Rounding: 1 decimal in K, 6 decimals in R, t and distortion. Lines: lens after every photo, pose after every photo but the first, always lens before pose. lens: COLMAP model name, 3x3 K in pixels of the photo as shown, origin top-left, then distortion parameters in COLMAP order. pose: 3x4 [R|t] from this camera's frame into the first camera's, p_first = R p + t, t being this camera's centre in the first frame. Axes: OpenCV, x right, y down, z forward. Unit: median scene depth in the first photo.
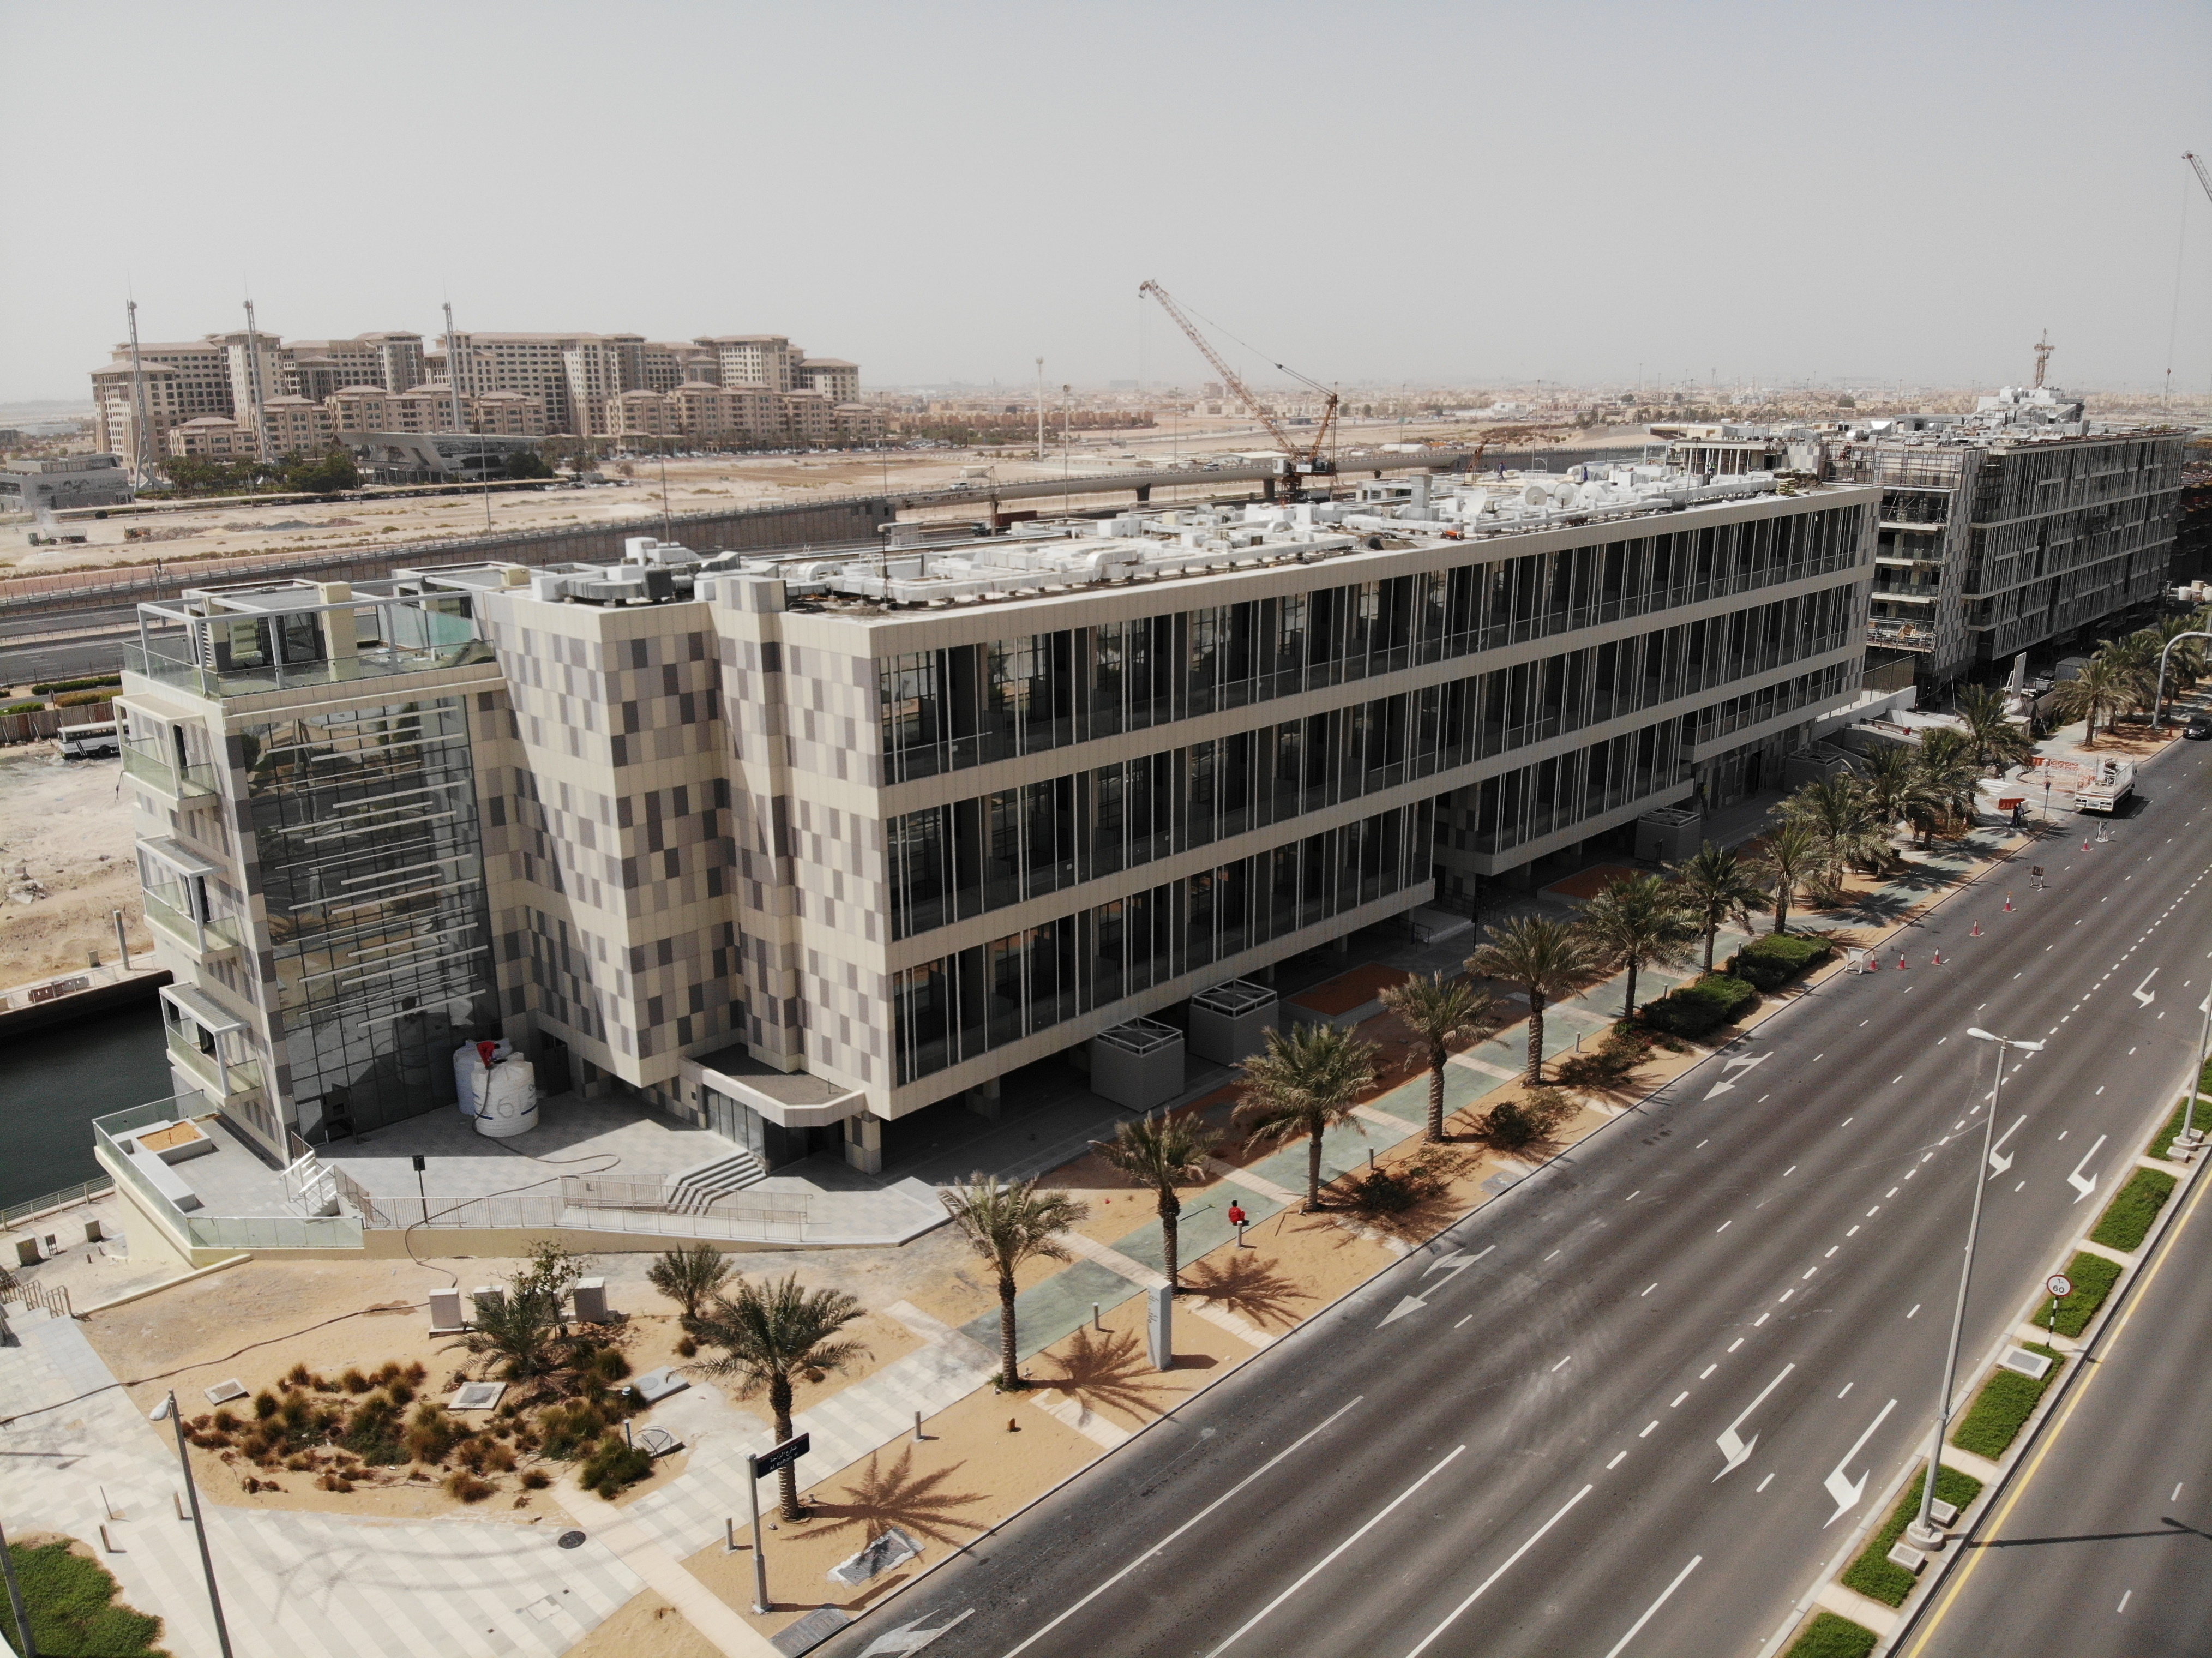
lens RADIAL K [[1639.2, 0, 1138.4], [0, 1639.2, 845.2], [0, 0, 1]] dist [0.098077, -0.190334]
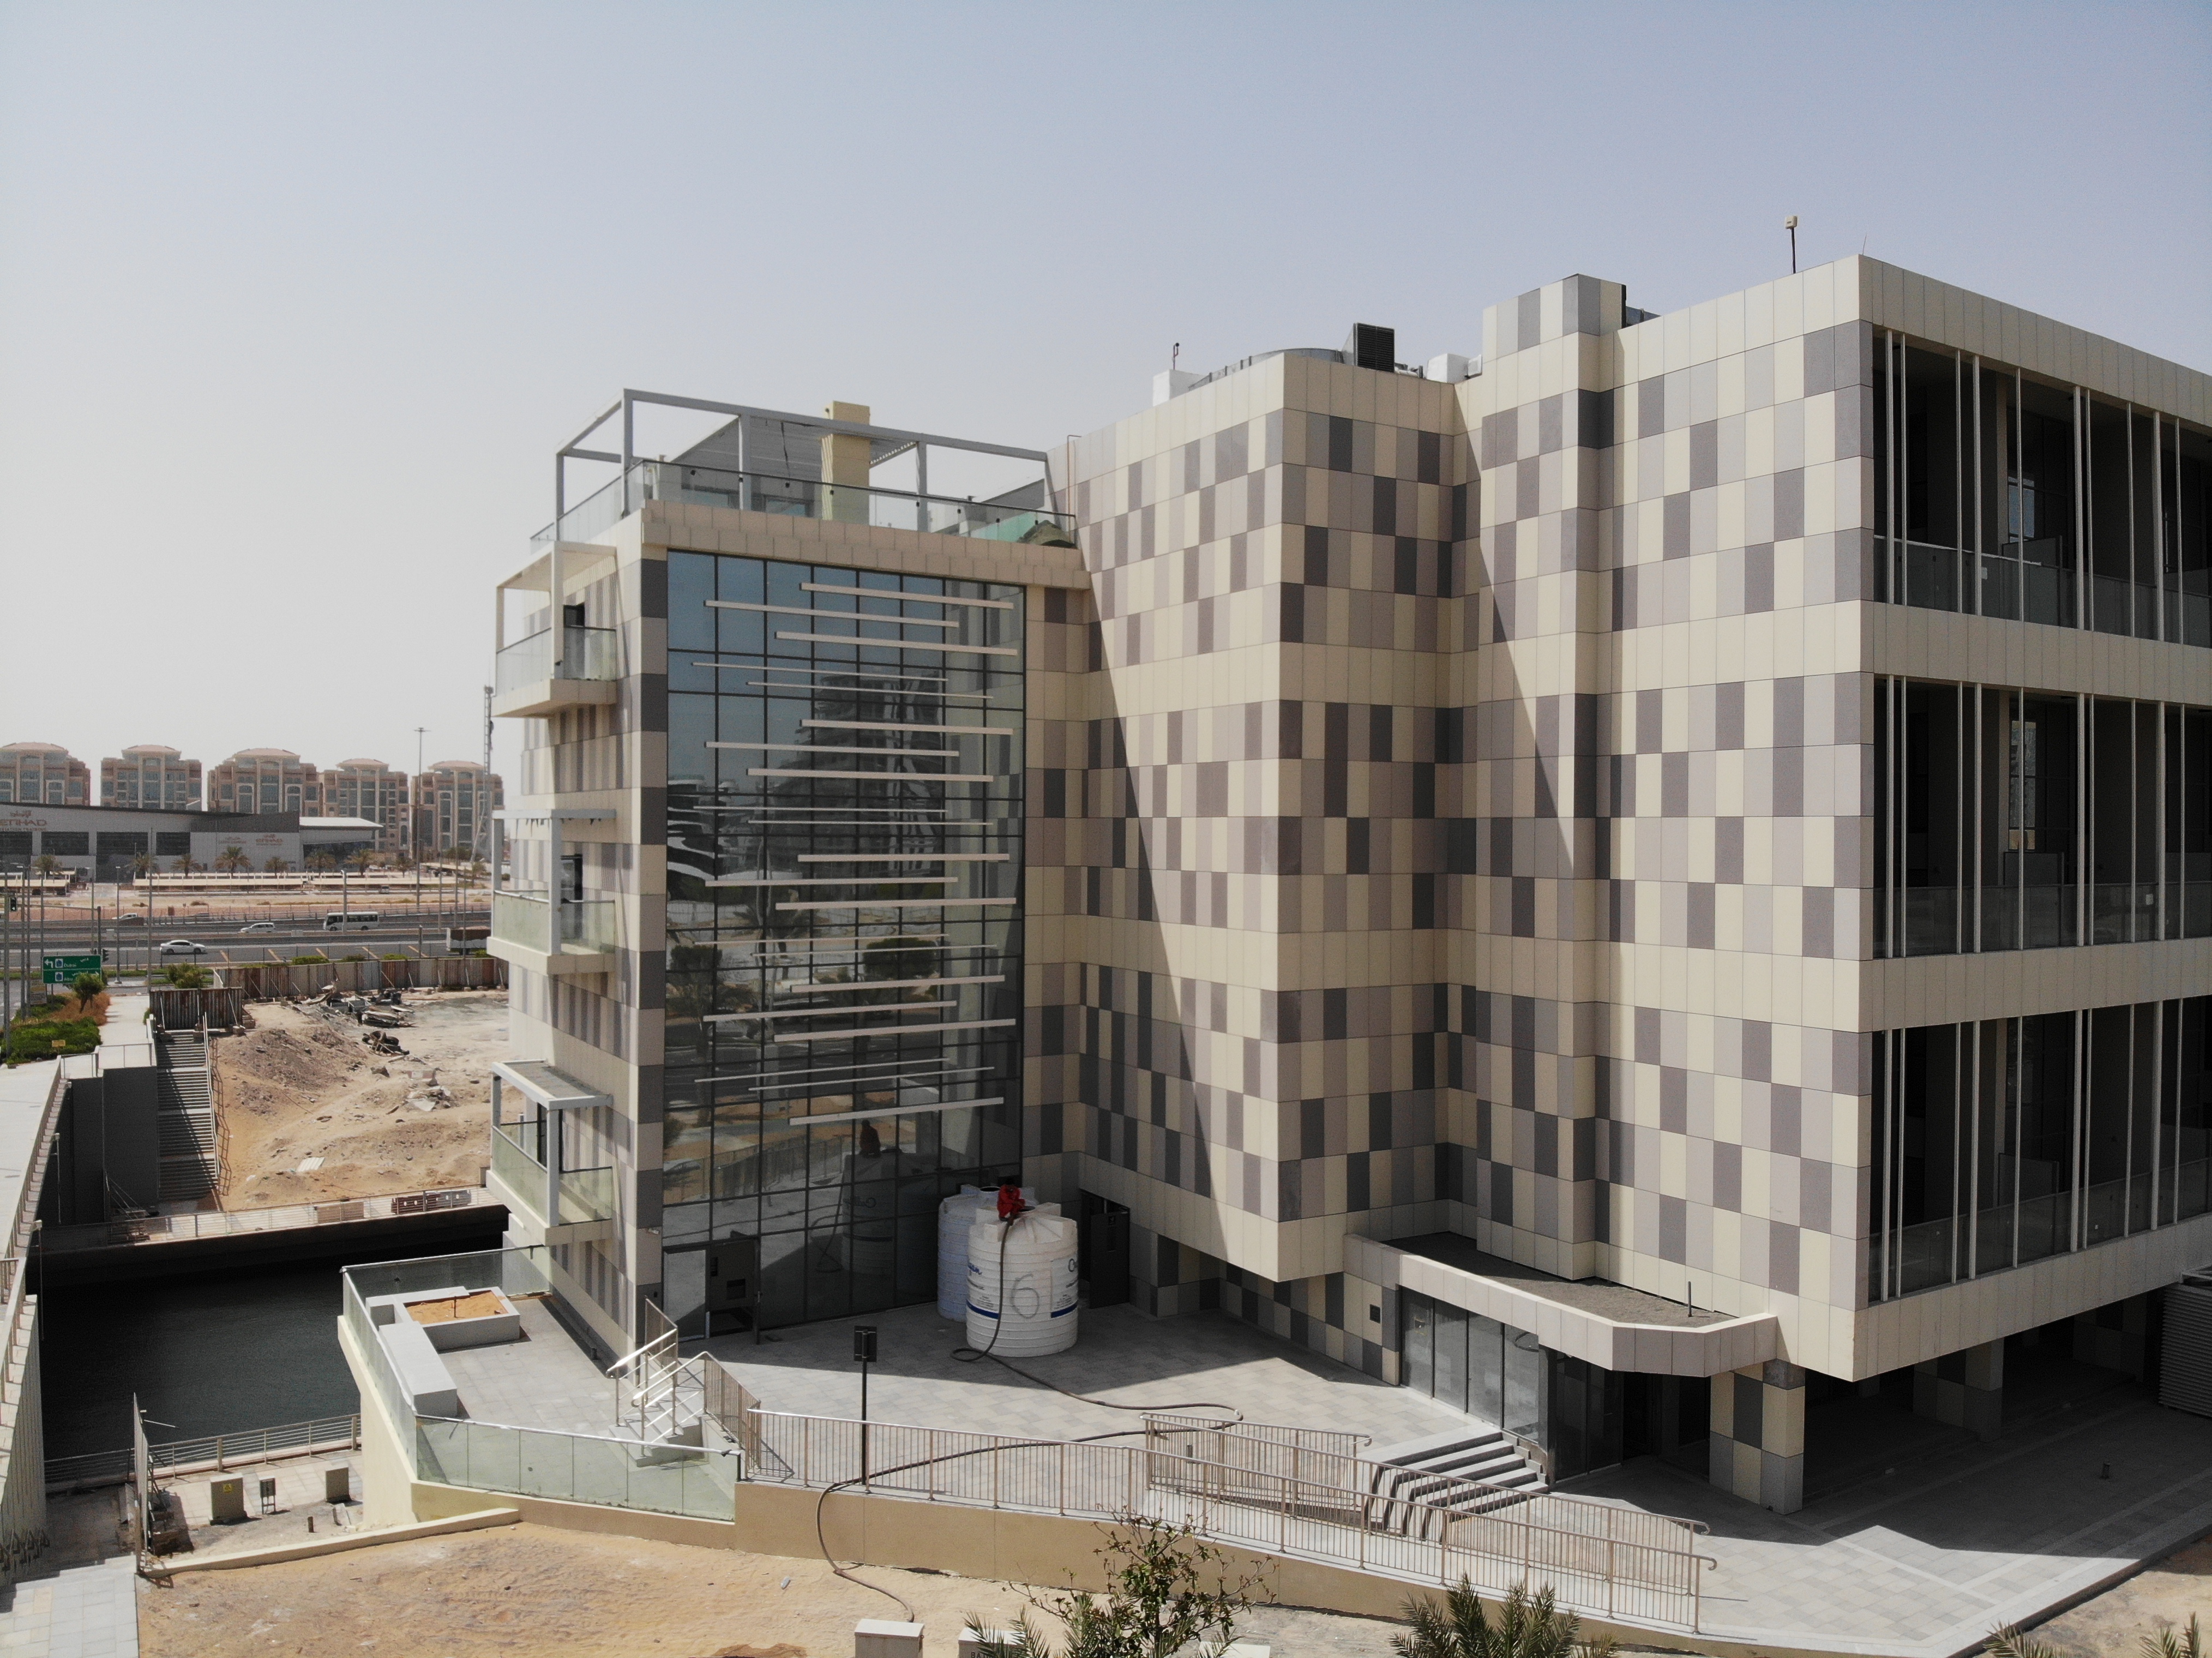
lens RADIAL K [[1639.2, 0, 1101.1], [0, 1639.2, 826.8], [0, 0, 1]] dist [0.098077, -0.190334]
pose [[0.957033, 0.005263, -0.289930, -0.207529], [-0.084693, 0.961314, -0.262112, 0.151433], [0.277335, 0.275405, 0.920455, 0.482143]]
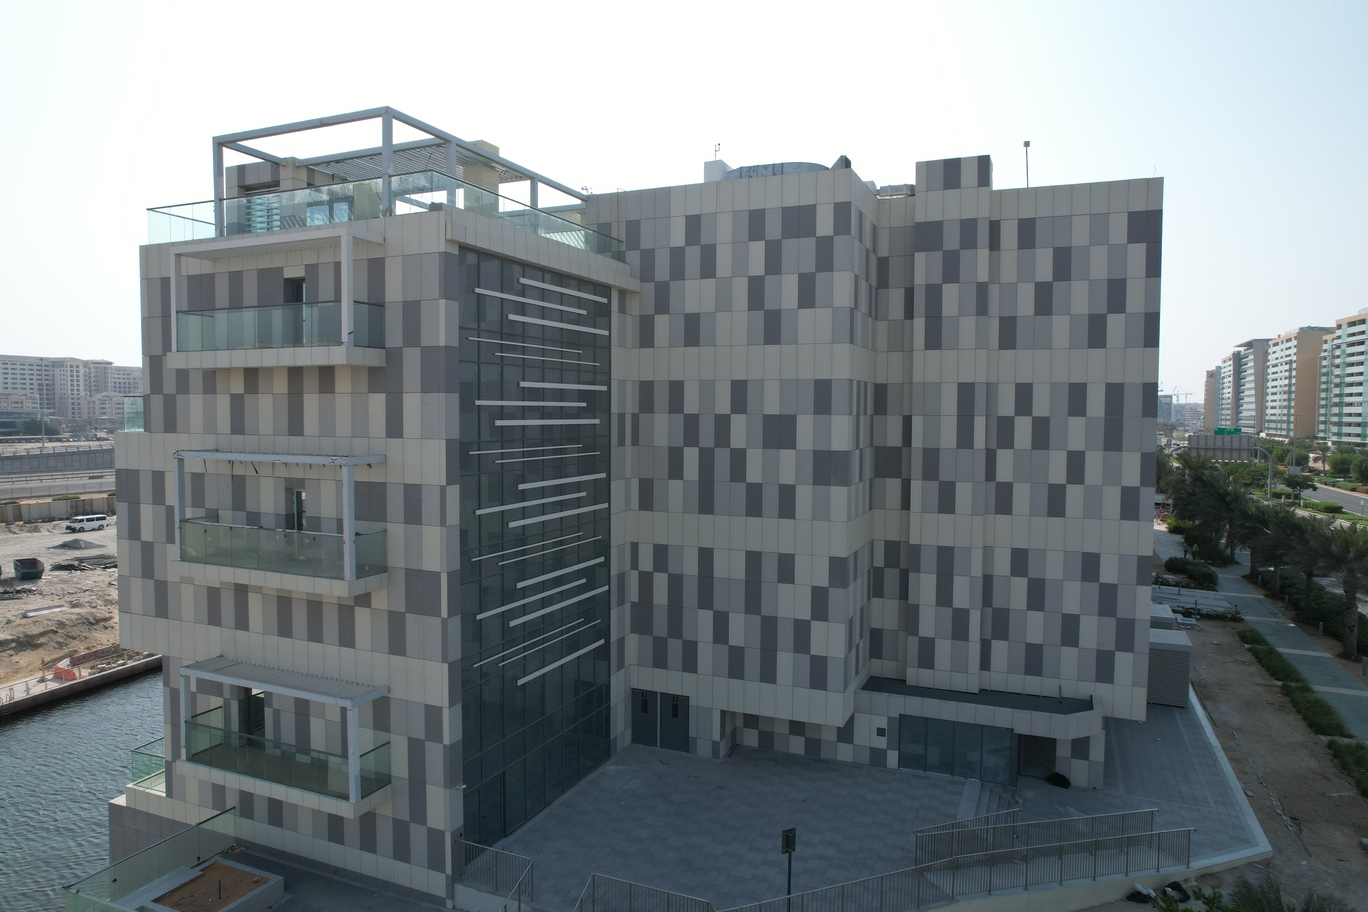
lens RADIAL K [[878.9, 0, 692.9], [0, 878.9, 450.5], [0, 0, 1]] dist [-0.073308, 0.064018]
pose [[0.942242, -0.008356, 0.334828, -0.529721], [0.083408, 0.974048, -0.210413, 0.096388], [-0.324380, 0.226187, 0.918486, 0.582780]]
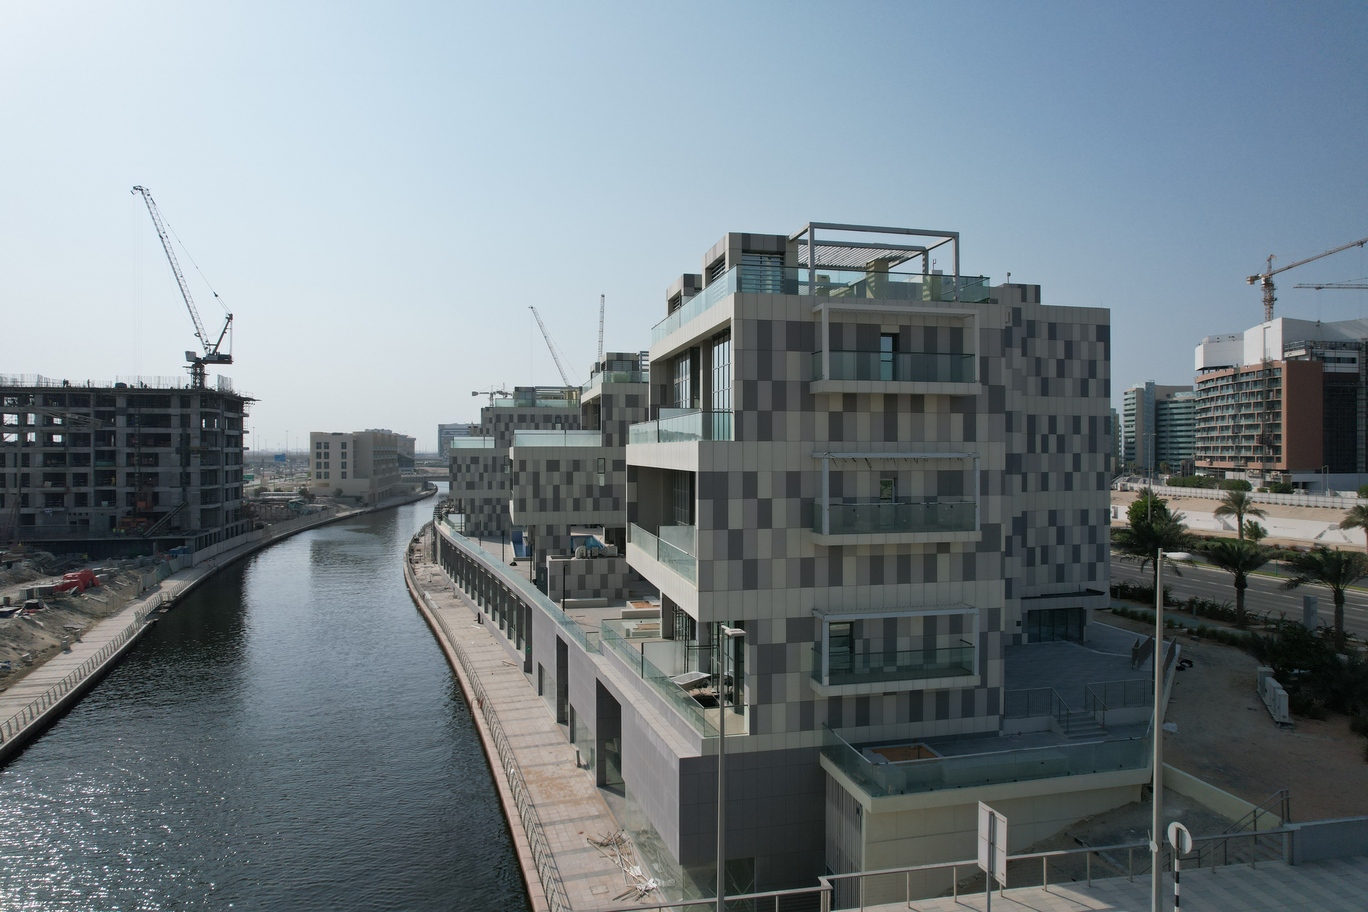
lens RADIAL K [[878.9, 0, 689.5], [0, 878.9, 446.0], [0, 0, 1]] dist [-0.073308, 0.064018]
pose [[0.564373, 0.004809, 0.825506, -1.095641], [0.221076, 0.962577, -0.156751, 0.057169], [-0.795367, 0.270966, 0.542189, 0.787911]]
